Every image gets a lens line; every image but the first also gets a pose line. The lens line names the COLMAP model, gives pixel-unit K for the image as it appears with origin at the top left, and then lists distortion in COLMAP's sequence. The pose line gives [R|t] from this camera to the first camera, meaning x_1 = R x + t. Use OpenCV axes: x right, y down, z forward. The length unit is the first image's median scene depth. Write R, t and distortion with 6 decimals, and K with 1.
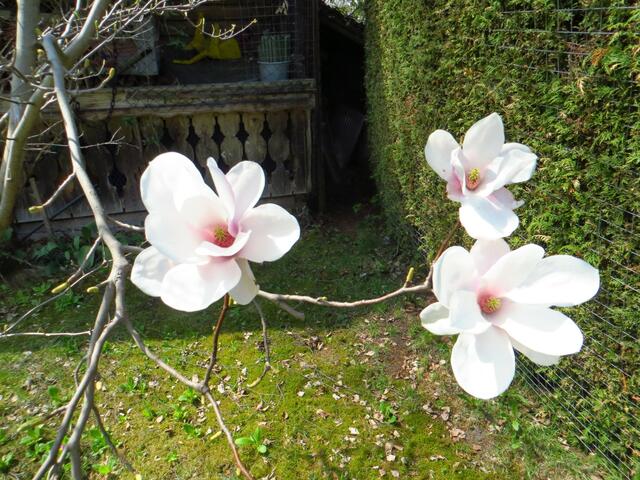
lens RADIAL K [[493.1, 0, 320.0], [0, 493.1, 240.0], [0, 0, 1]] dist [-0.006958, 0.000420]
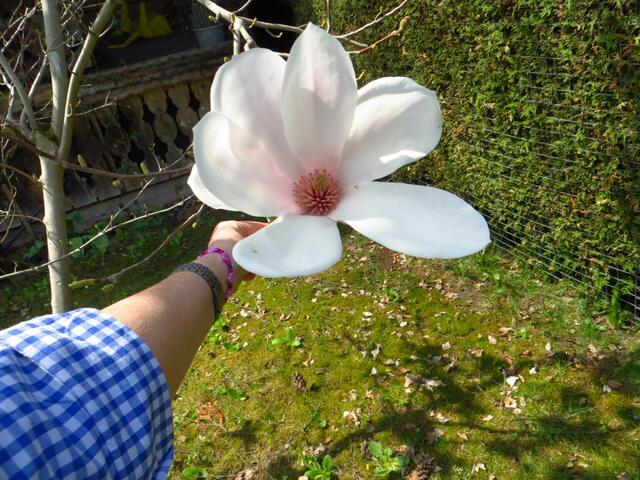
lens RADIAL K [[486.6, 0, 320.0], [0, 486.6, 240.0], [0, 0, 1]] dist [-0.008413, 0.001647]
pose [[0.971816, -0.222691, 0.077348, -0.080817], [0.217364, 0.973457, 0.071658, 0.096482], [-0.091253, -0.052826, 0.994426, -0.116255]]
